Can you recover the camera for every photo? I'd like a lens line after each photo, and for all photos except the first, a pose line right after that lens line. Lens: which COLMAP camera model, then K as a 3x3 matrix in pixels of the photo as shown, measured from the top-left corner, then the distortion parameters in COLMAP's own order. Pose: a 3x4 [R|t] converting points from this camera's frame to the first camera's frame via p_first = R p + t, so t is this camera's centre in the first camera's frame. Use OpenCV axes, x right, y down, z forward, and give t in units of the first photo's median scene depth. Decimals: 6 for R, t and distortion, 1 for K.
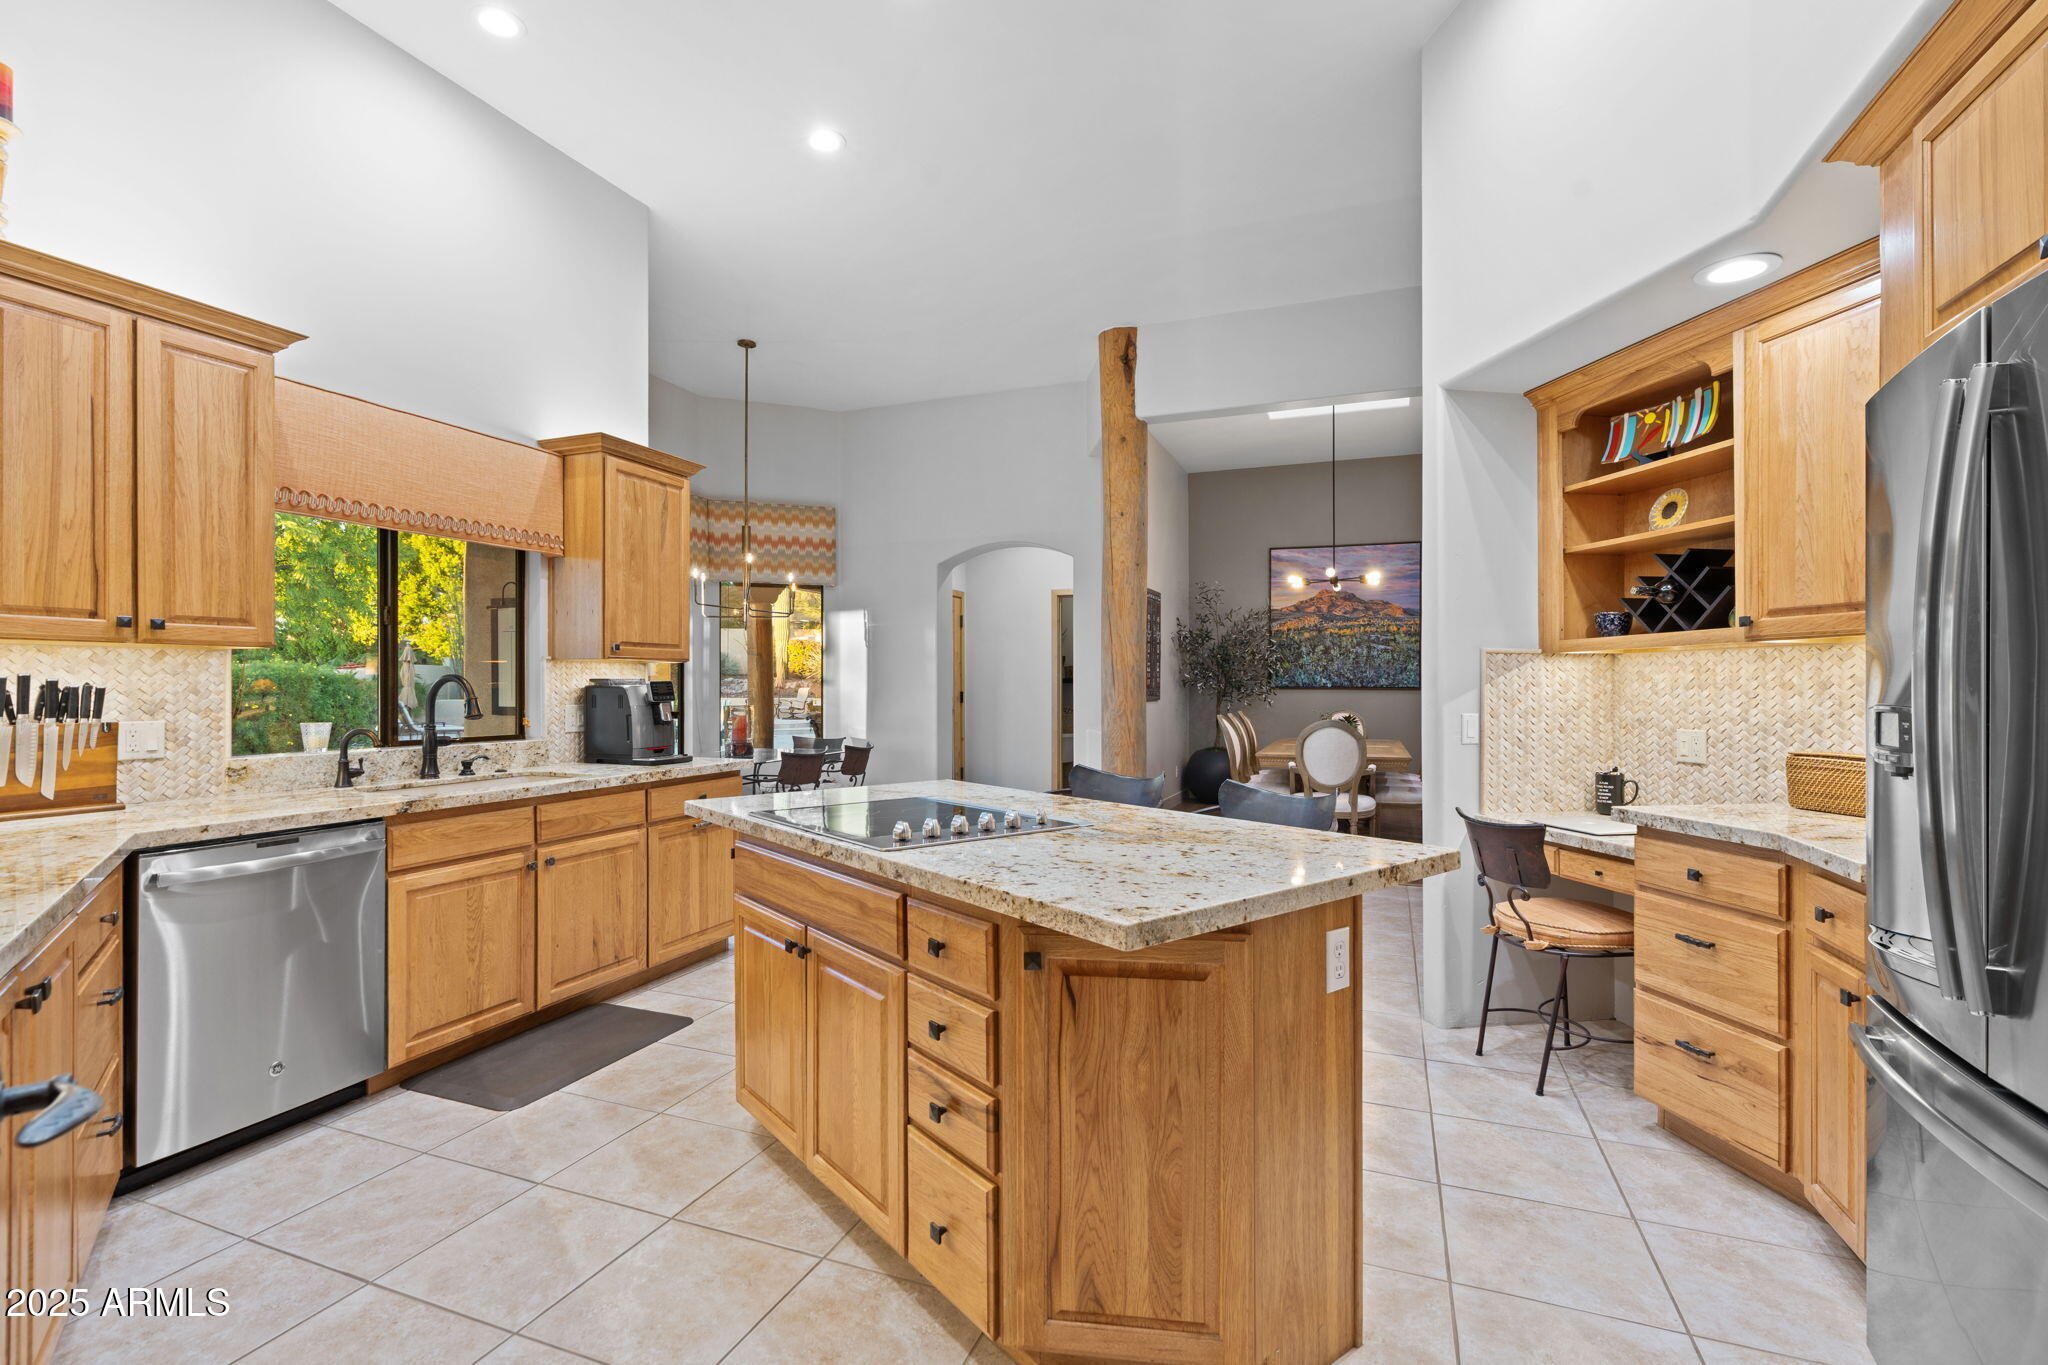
lens RADIAL K [[924.8, 0, 1013.3], [0, 924.8, 682.8], [0, 0, 1]] dist [-0.004097, -0.000019]
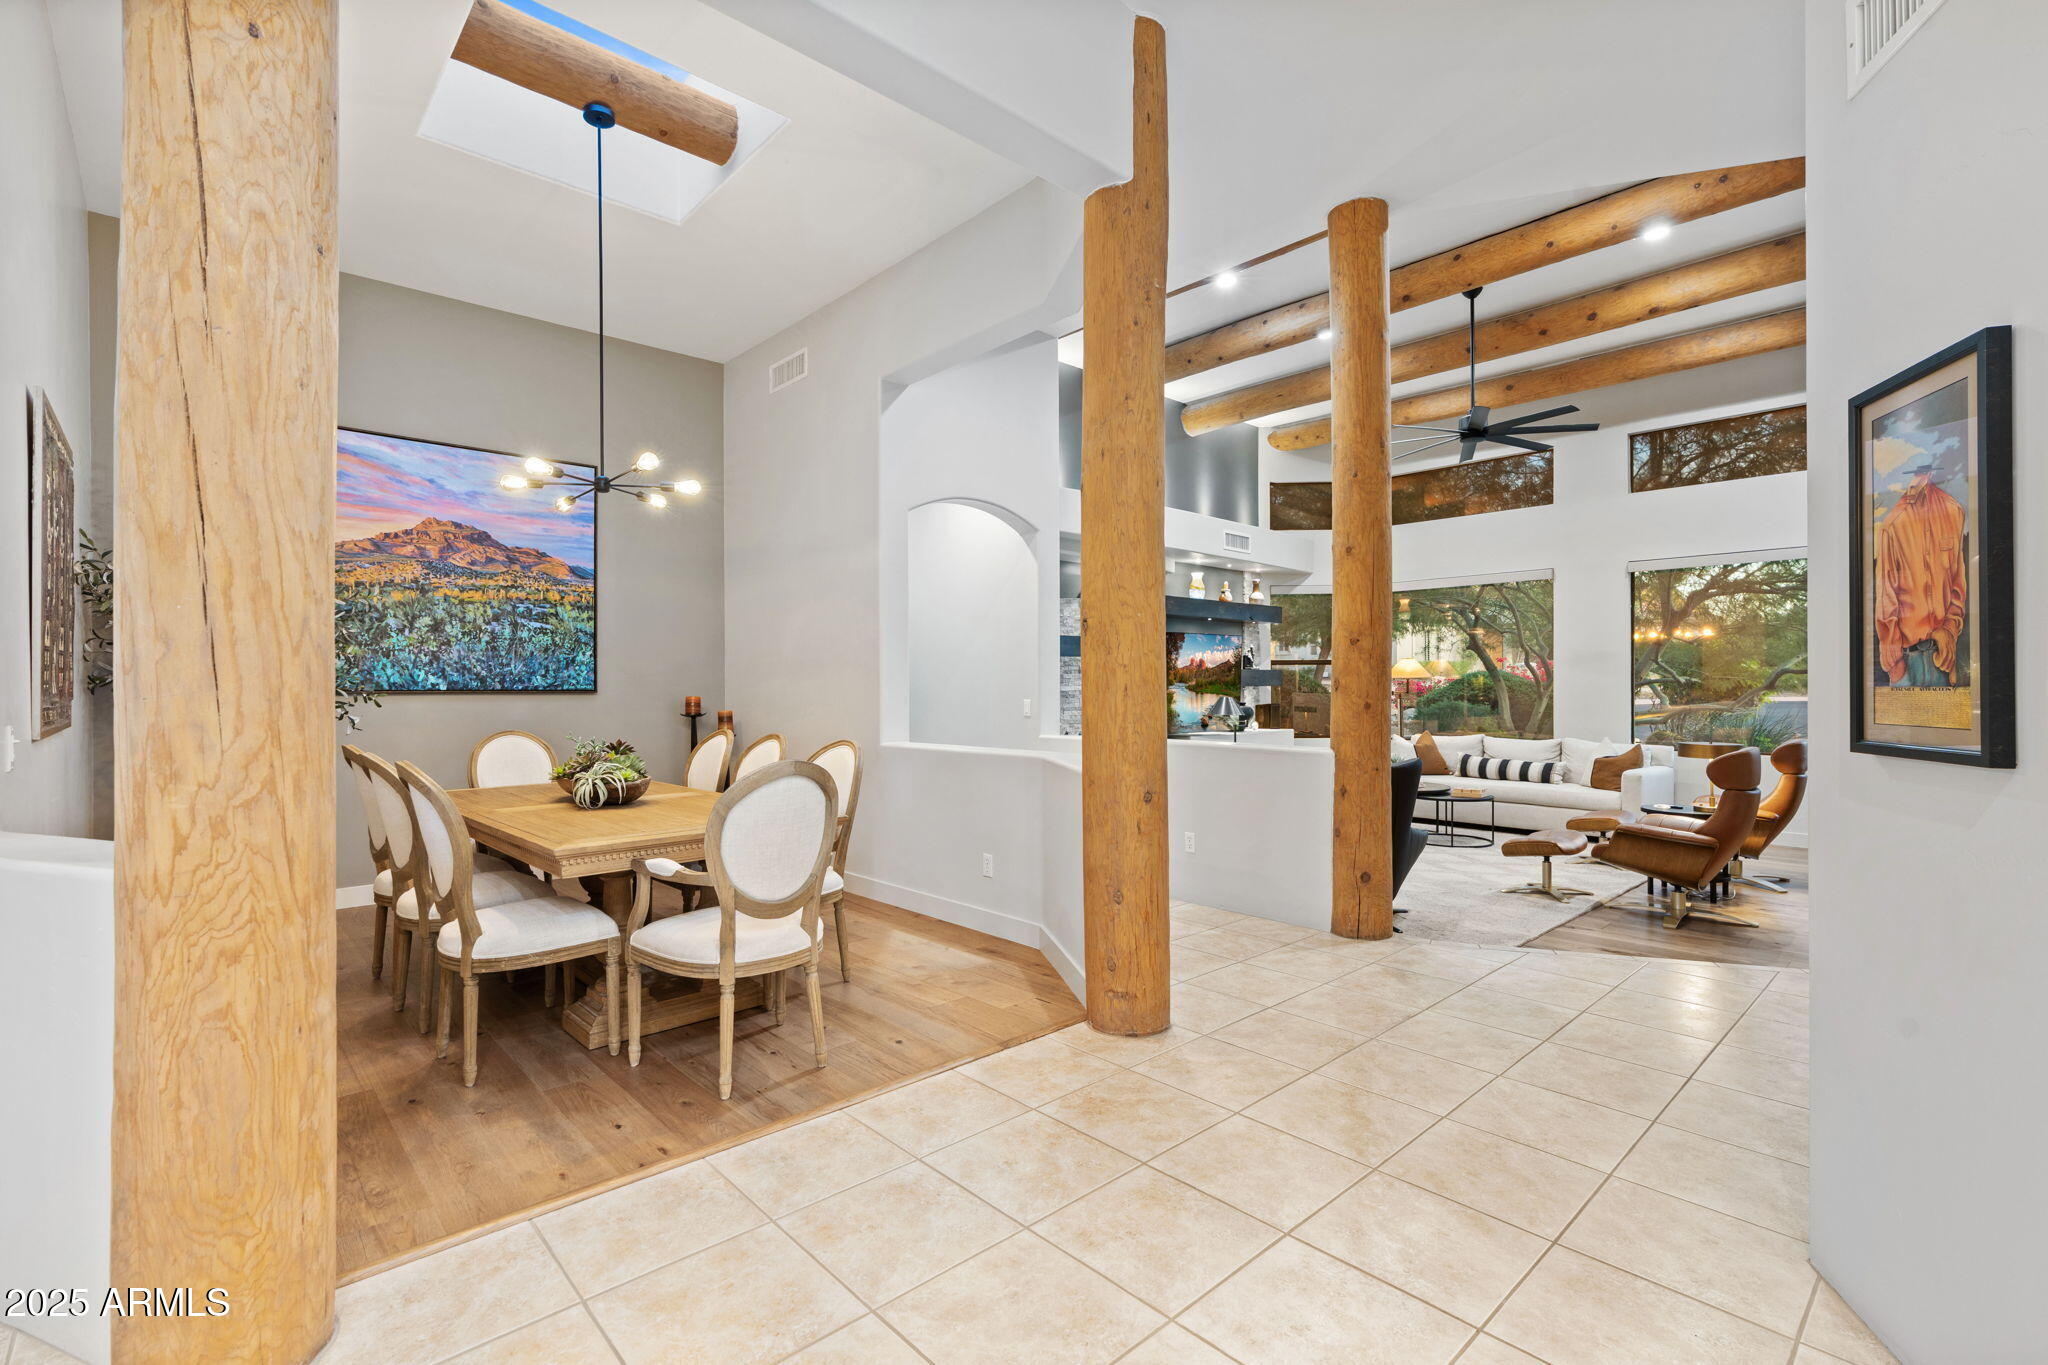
lens RADIAL K [[924.8, 0, 1013.3], [0, 924.8, 682.8], [0, 0, 1]] dist [-0.004097, -0.000019]
pose [[0.438536, -0.001278, 0.898713, -0.015514], [0.002856, 0.999996, 0.000028, 0.000858], [-0.898709, 0.002554, 0.438538, 0.434868]]
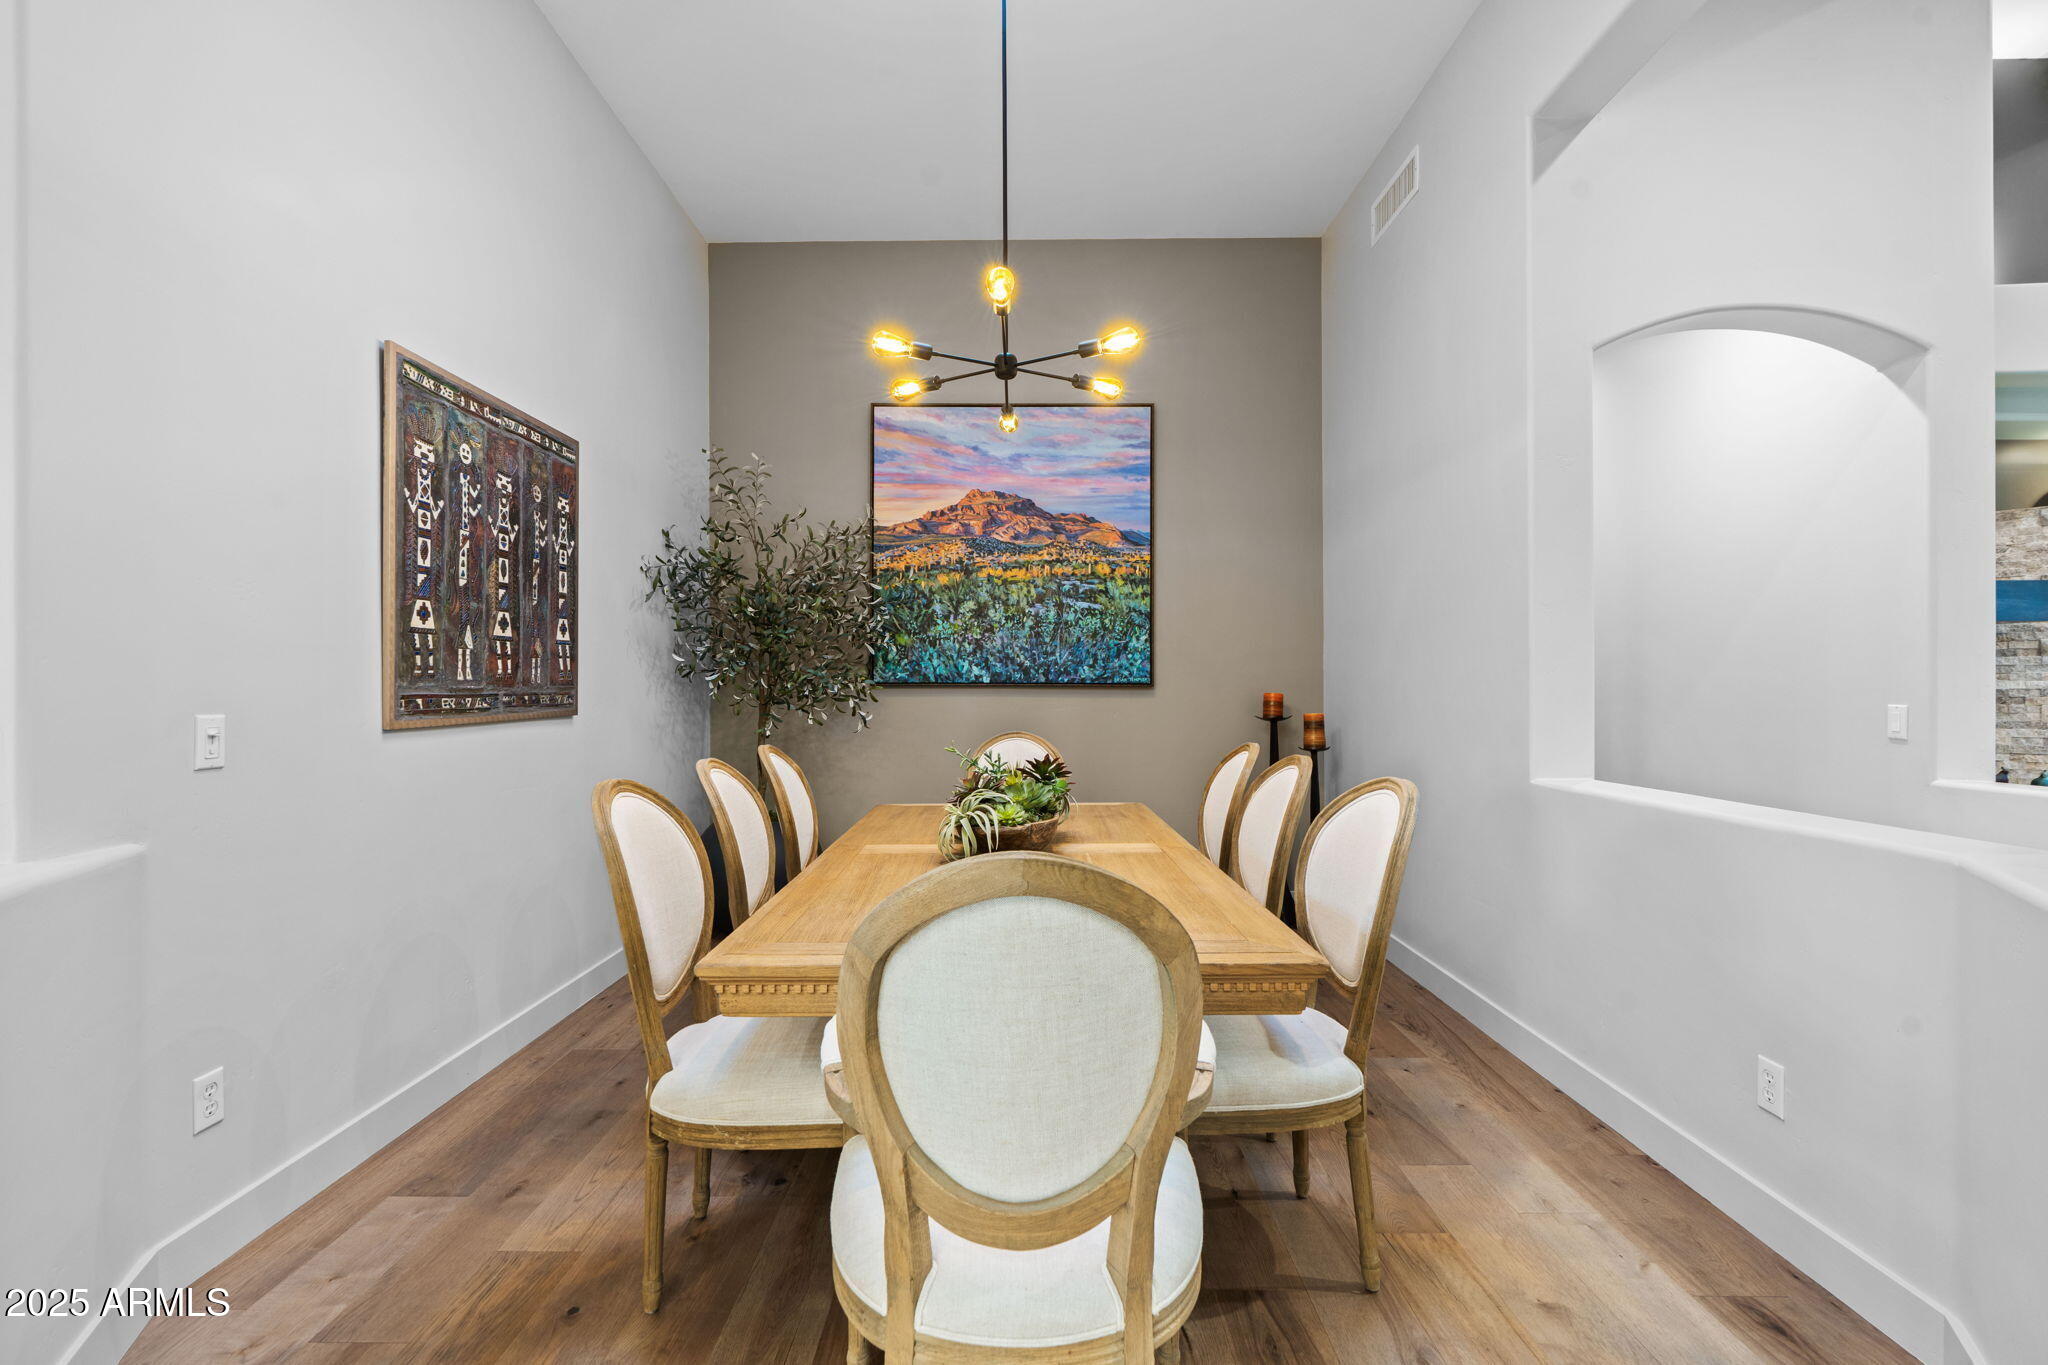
lens RADIAL K [[924.8, 0, 1013.3], [0, 924.8, 682.8], [0, 0, 1]] dist [-0.004097, -0.000019]
pose [[0.933578, -0.001574, 0.358372, 0.175047], [0.002034, 0.999998, -0.000906, 0.004842], [-0.358369, 0.001574, 0.933579, 0.524120]]
